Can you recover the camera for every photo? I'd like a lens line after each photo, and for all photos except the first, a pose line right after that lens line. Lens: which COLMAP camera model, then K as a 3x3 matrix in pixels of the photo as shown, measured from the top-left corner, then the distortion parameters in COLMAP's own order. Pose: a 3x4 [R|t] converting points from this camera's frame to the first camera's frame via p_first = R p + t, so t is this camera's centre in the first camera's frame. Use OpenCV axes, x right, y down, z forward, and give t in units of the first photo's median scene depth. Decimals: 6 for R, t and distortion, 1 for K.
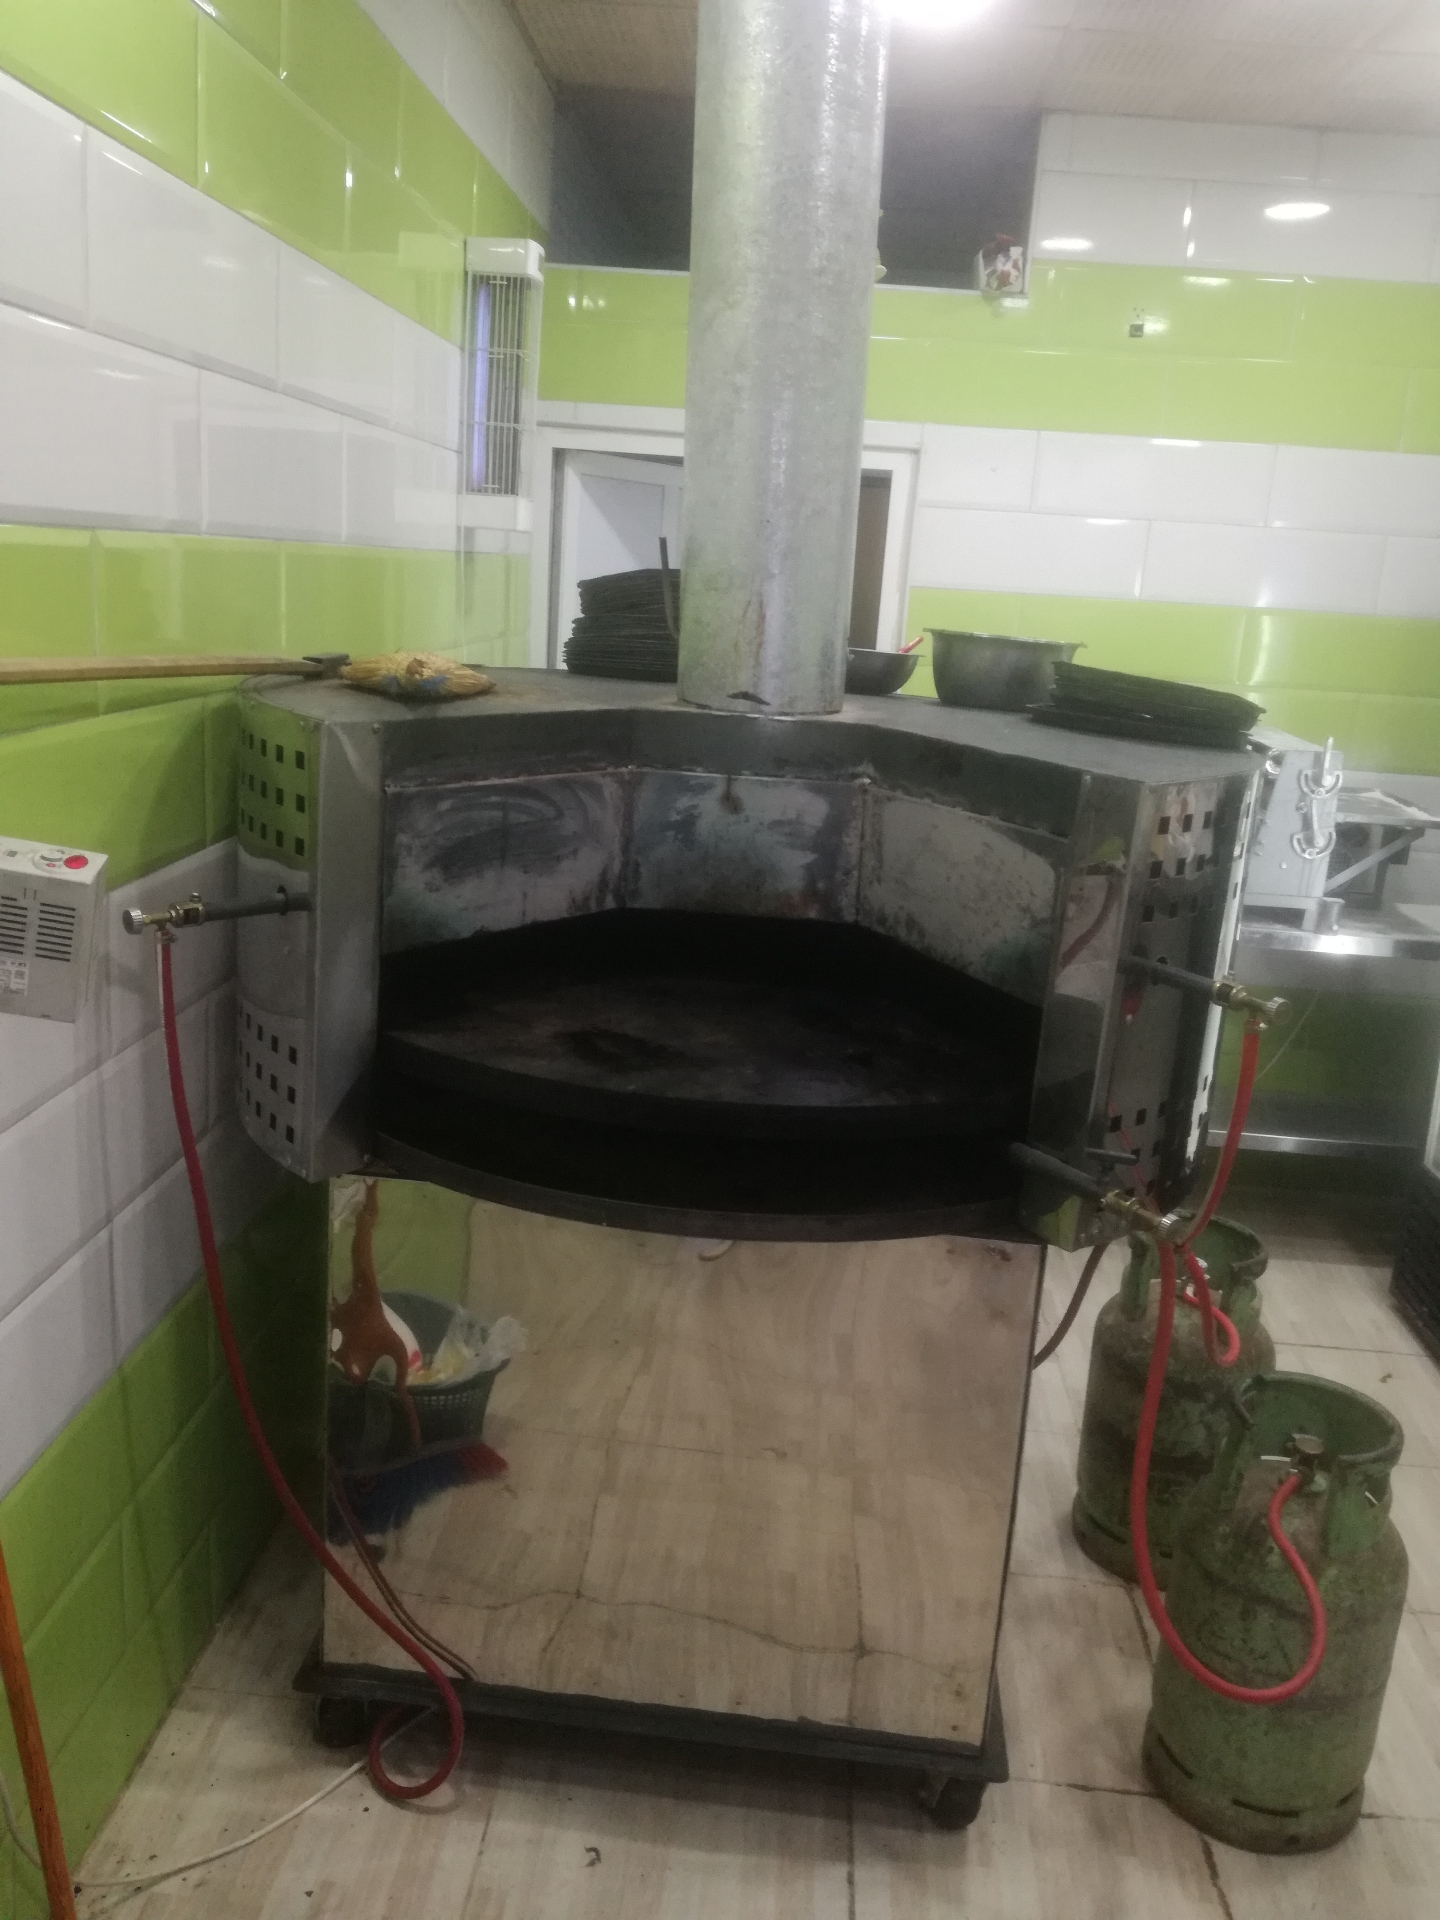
lens RADIAL K [[1581.5, 0, 723.3], [0, 1581.5, 959.4], [0, 0, 1]] dist [0.006518, -0.002527]
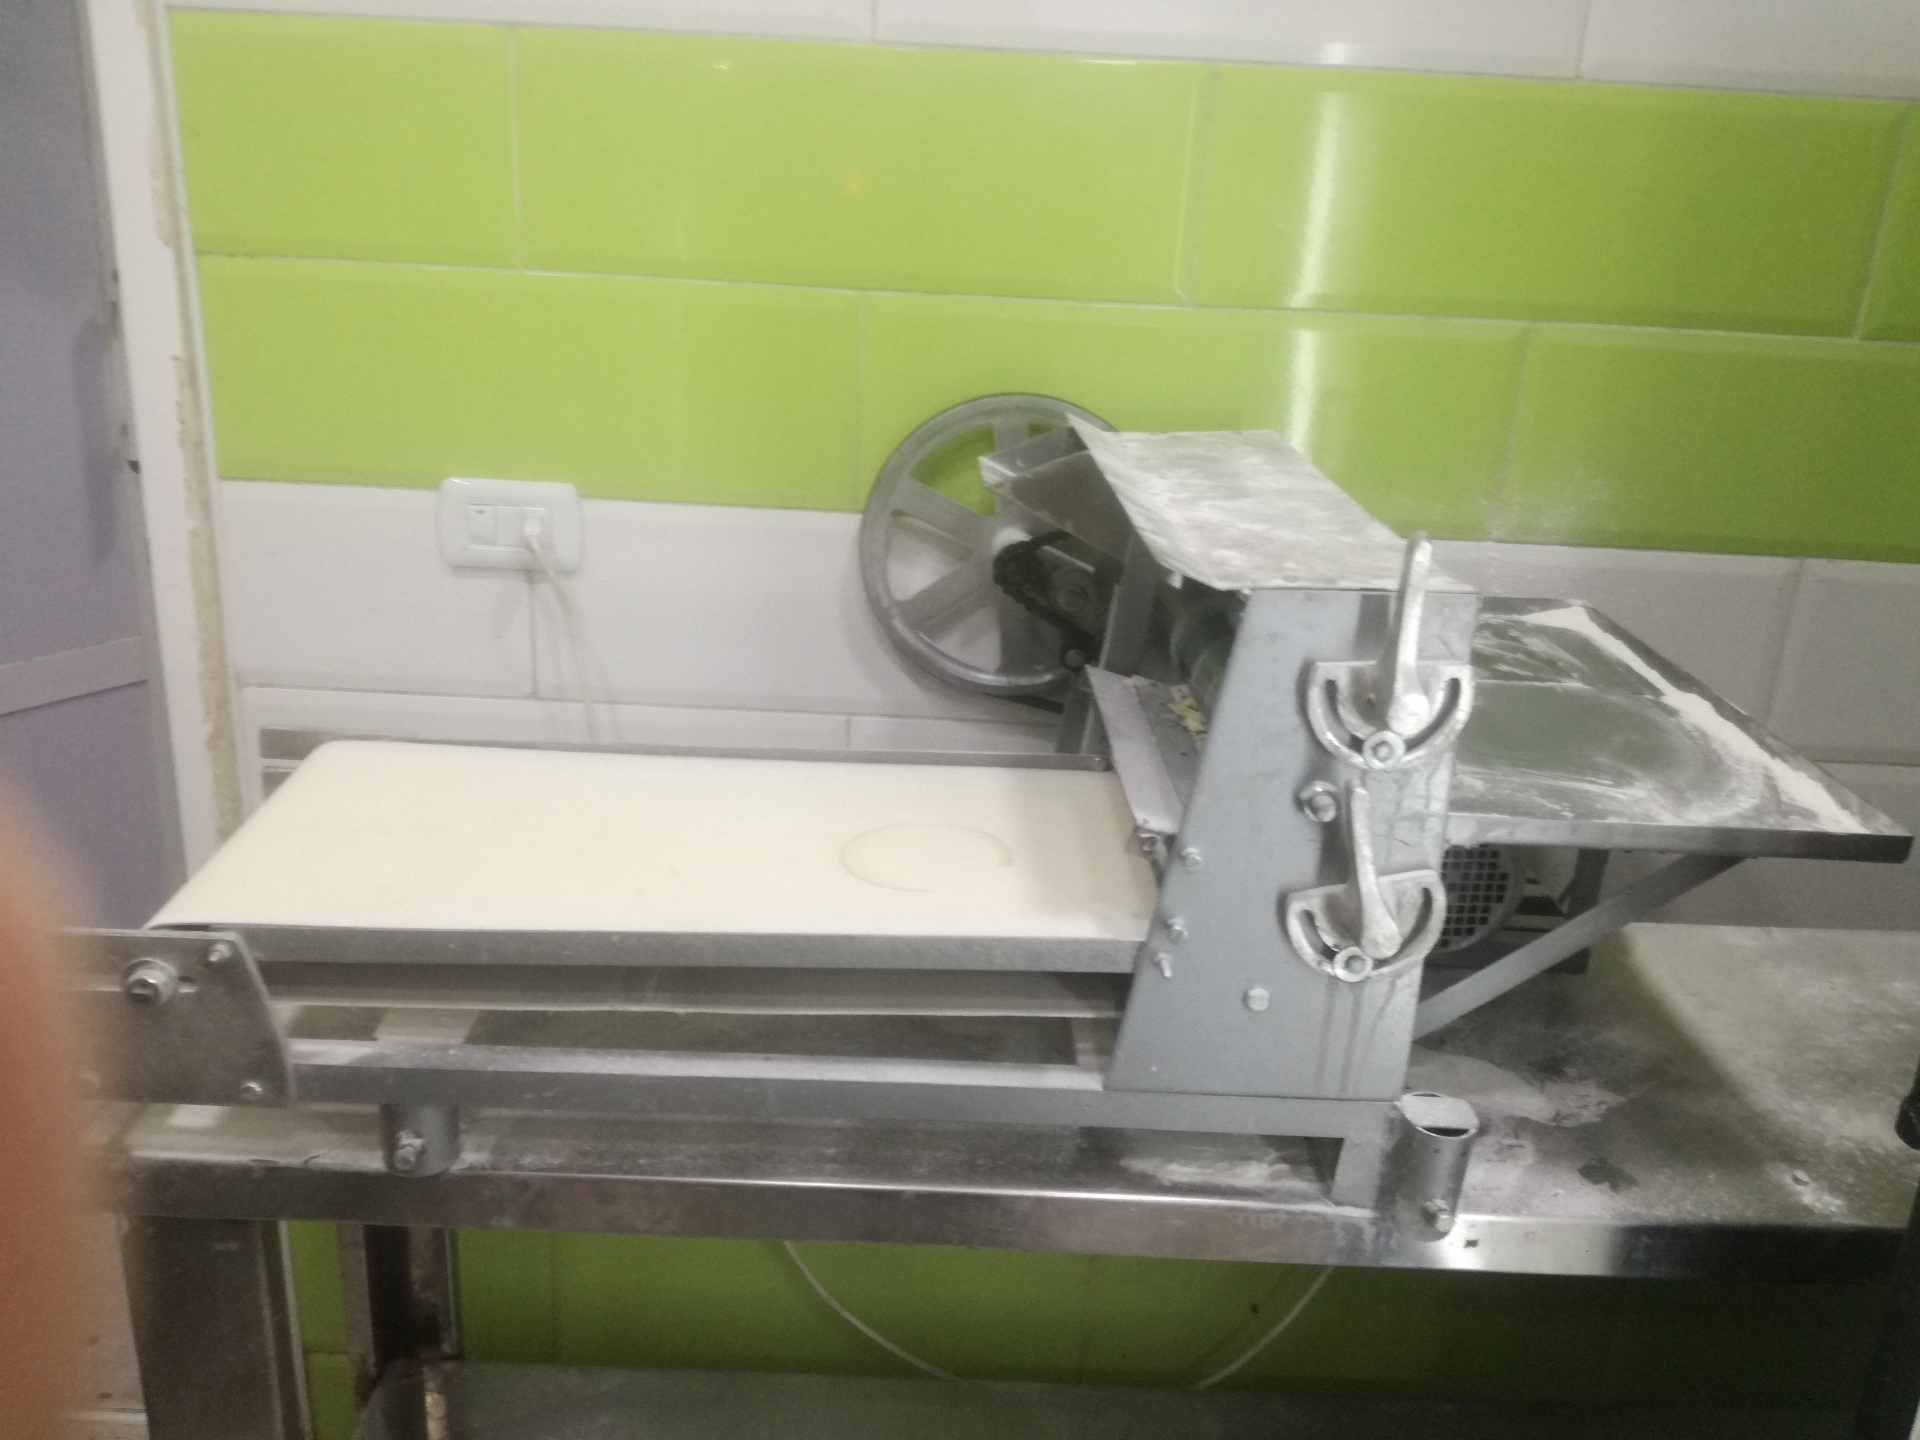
lens RADIAL K [[1581.5, 0, 955.6], [0, 1581.5, 719.1], [0, 0, 1]] dist [0.006518, -0.002527]
pose [[0.998365, -0.035570, 0.044746, 0.294131], [0.030832, 0.994260, 0.102449, -0.137085], [-0.048133, -0.100902, 0.993731, 0.743627]]
